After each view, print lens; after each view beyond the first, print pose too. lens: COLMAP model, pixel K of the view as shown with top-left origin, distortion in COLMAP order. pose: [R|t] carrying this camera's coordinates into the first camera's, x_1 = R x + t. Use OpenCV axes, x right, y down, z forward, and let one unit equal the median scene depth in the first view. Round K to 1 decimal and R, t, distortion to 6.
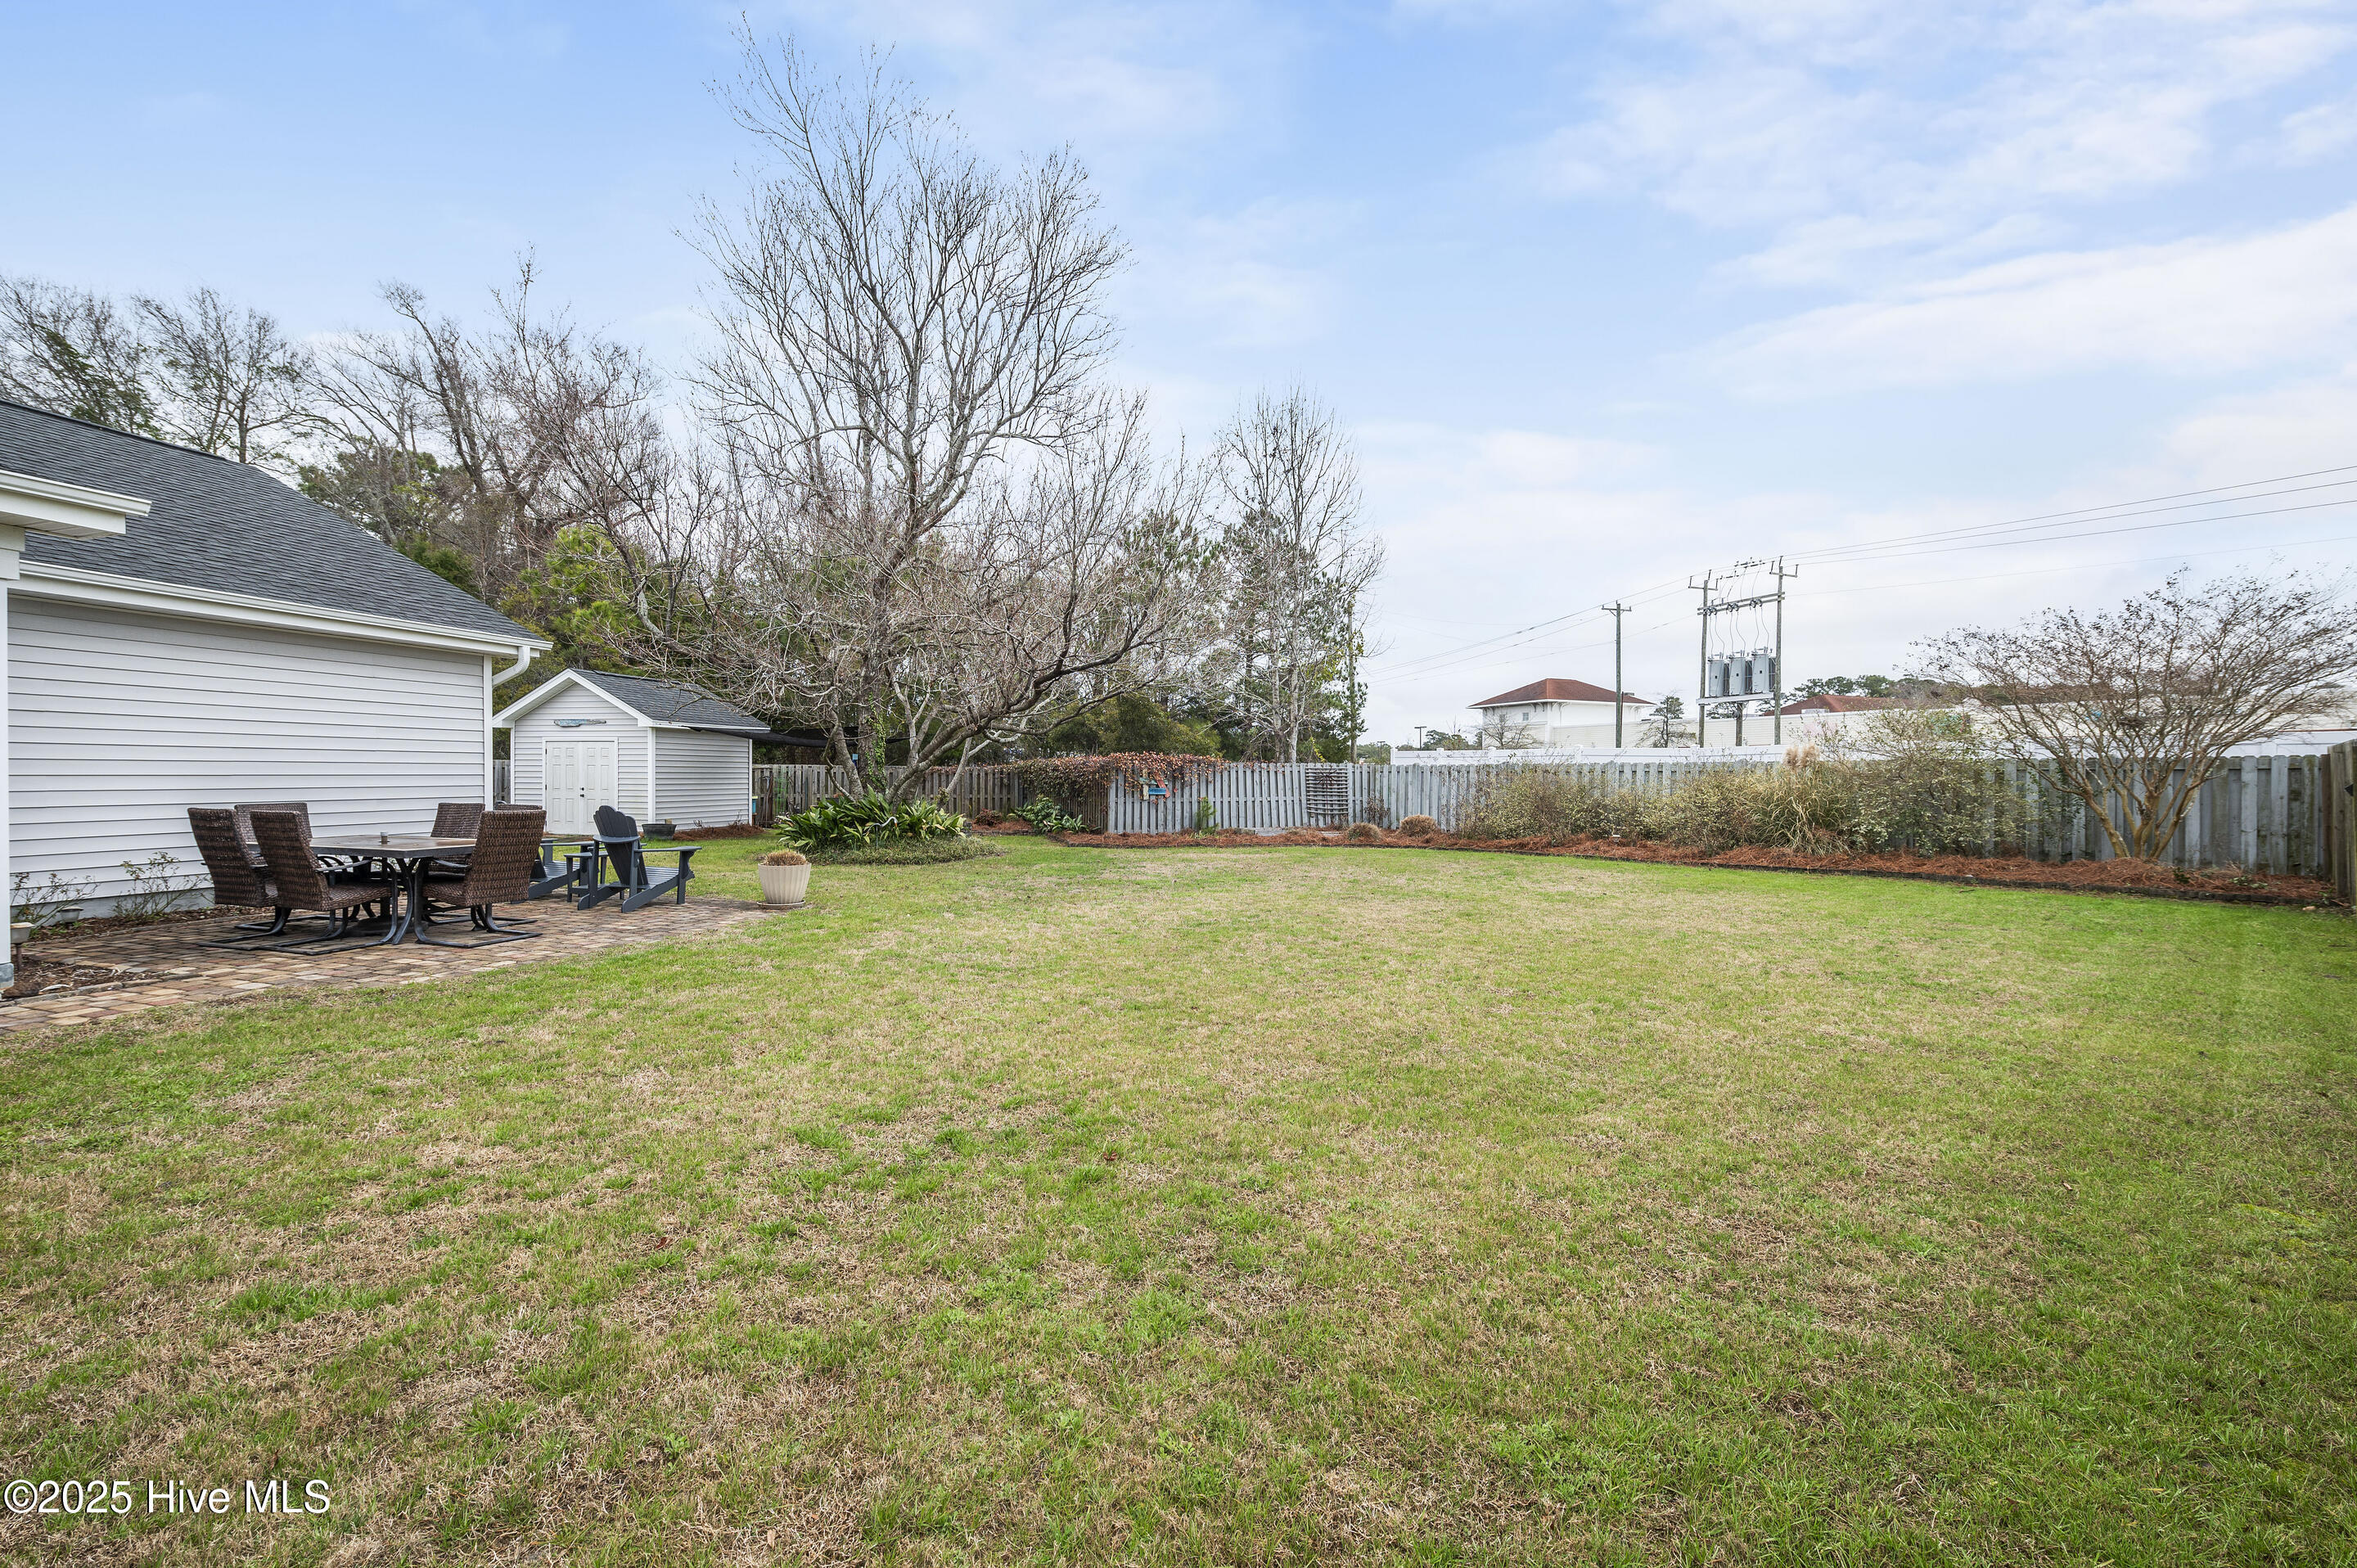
lens RADIAL K [[945.6, 0, 1171.8], [0, 945.6, 780.6], [0, 0, 1]] dist [-0.004081, -0.000417]
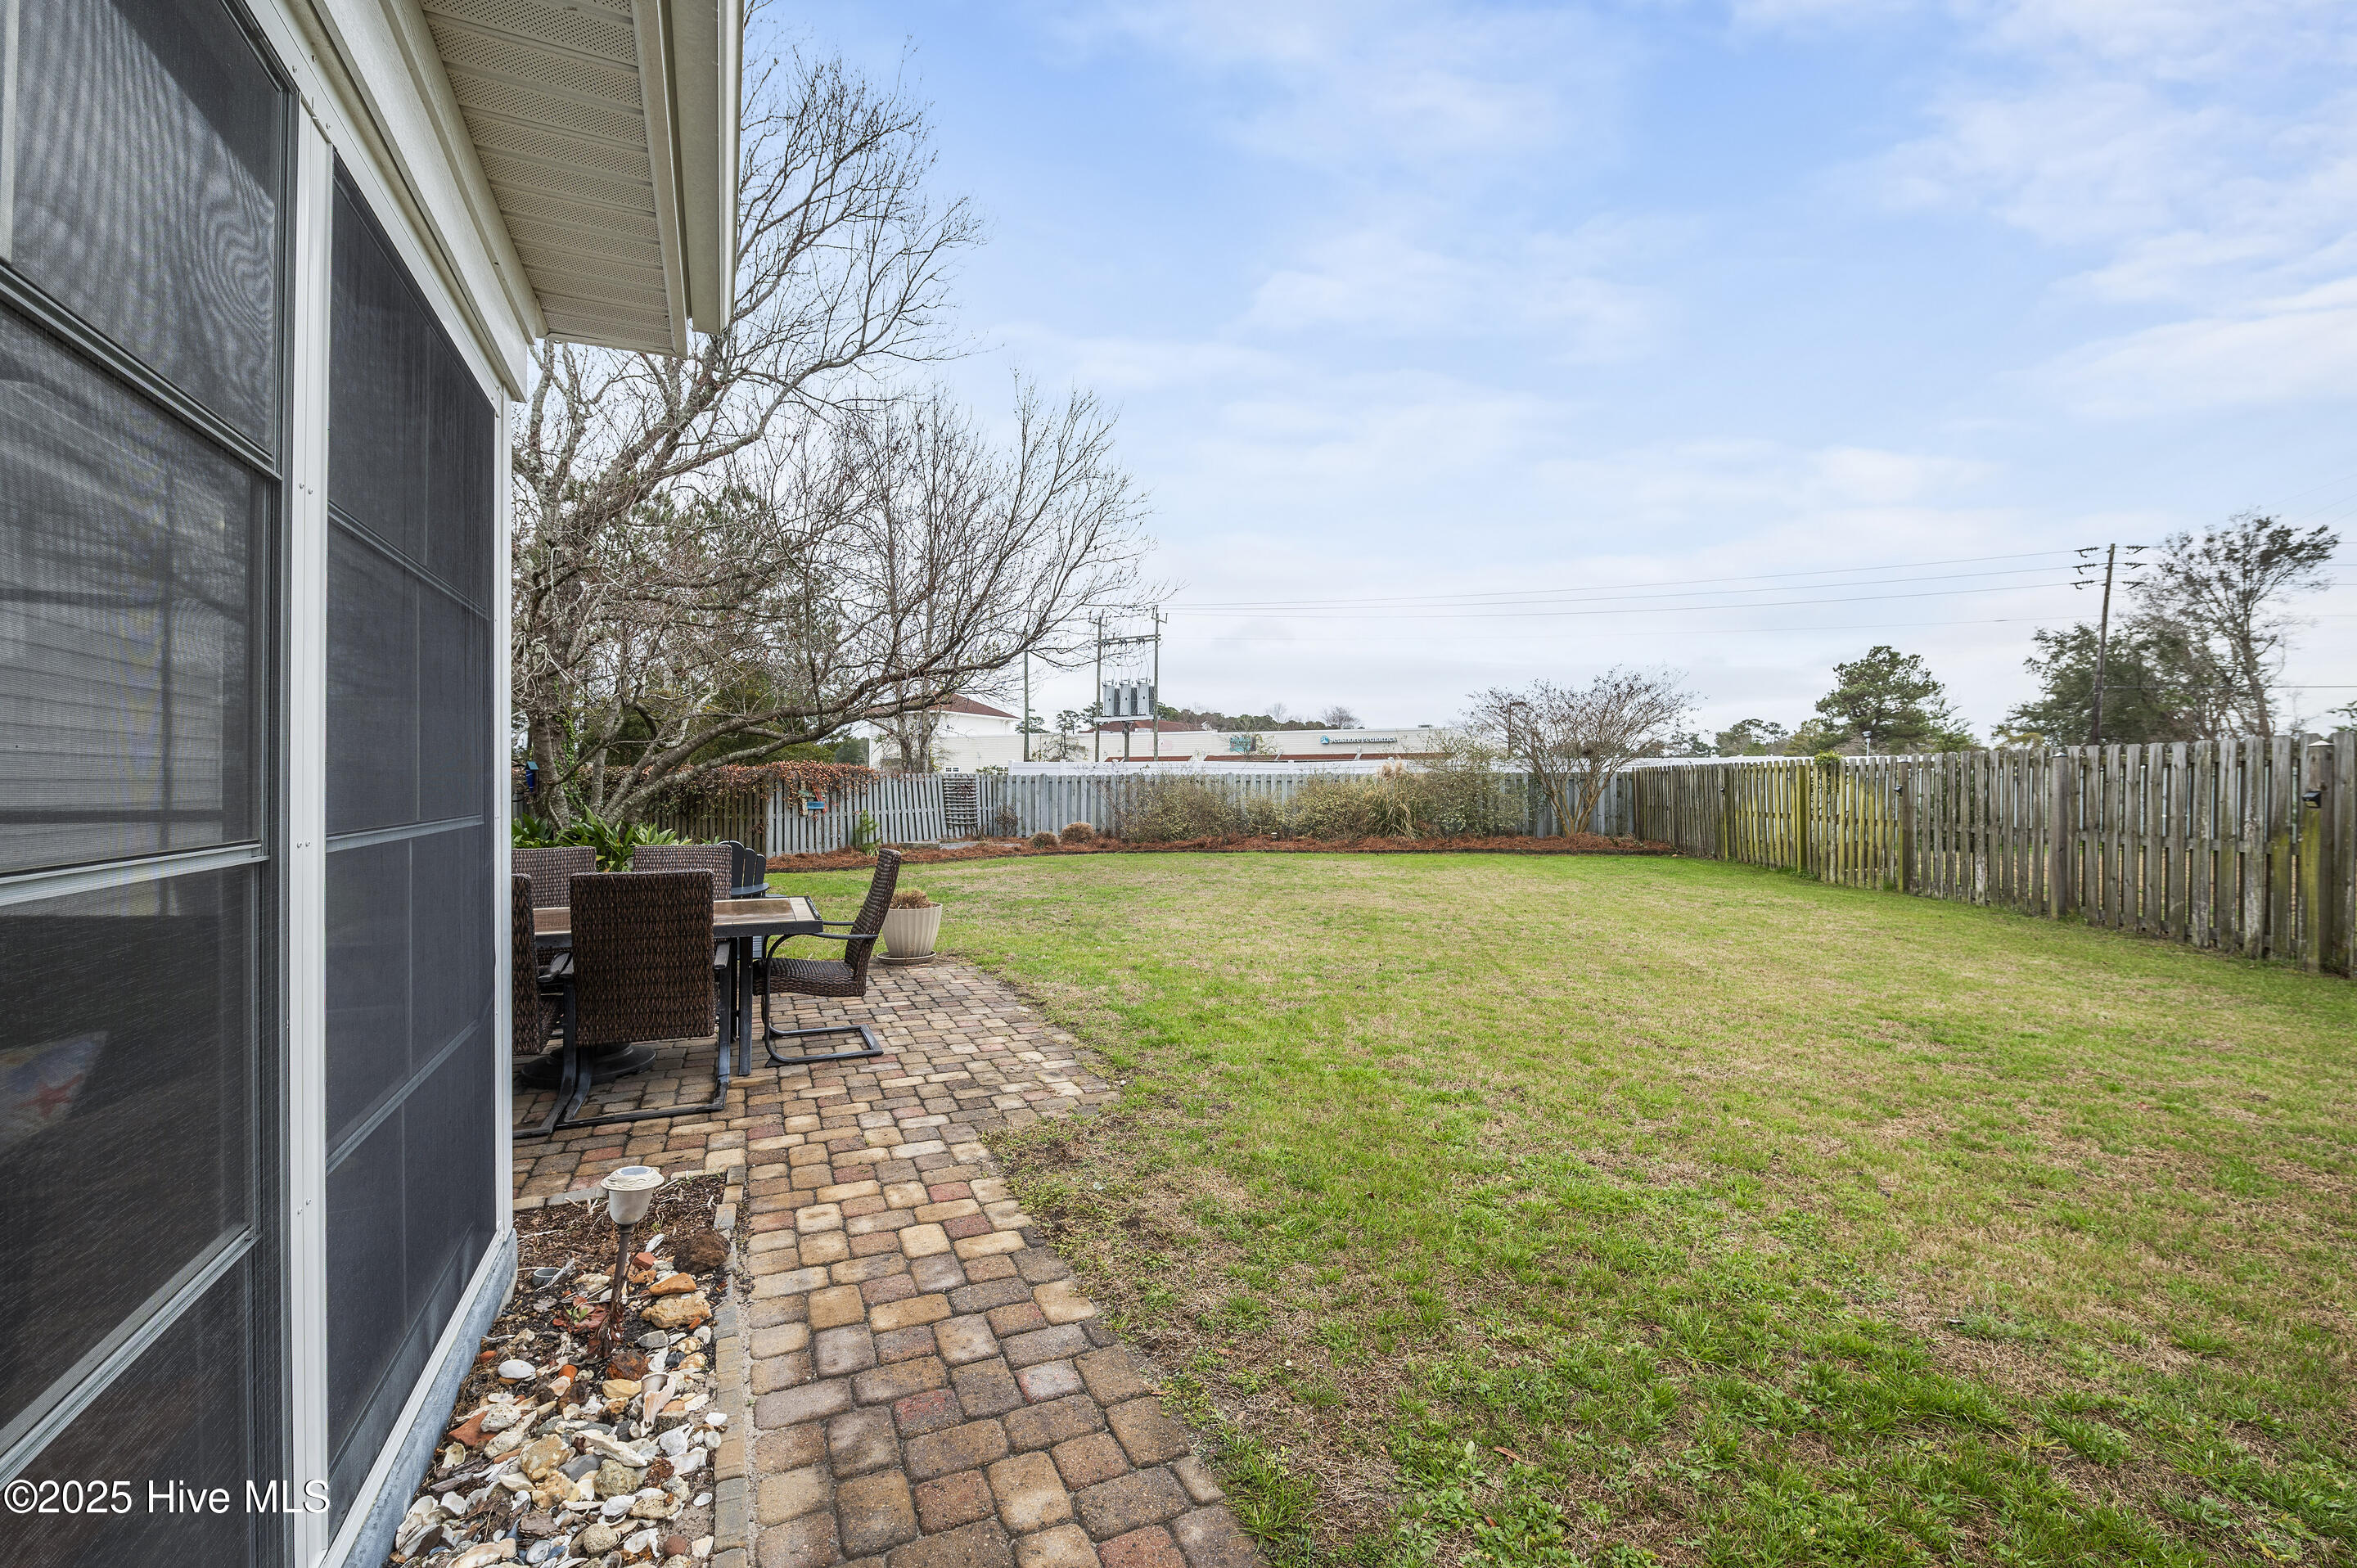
lens RADIAL K [[945.6, 0, 1176.7], [0, 945.6, 784.0], [0, 0, 1]] dist [-0.004081, -0.000417]
pose [[0.749420, -0.005178, 0.662074, -0.363872], [0.007038, 0.999975, -0.000146, -0.005895], [-0.662057, 0.004769, 0.749438, 0.124009]]
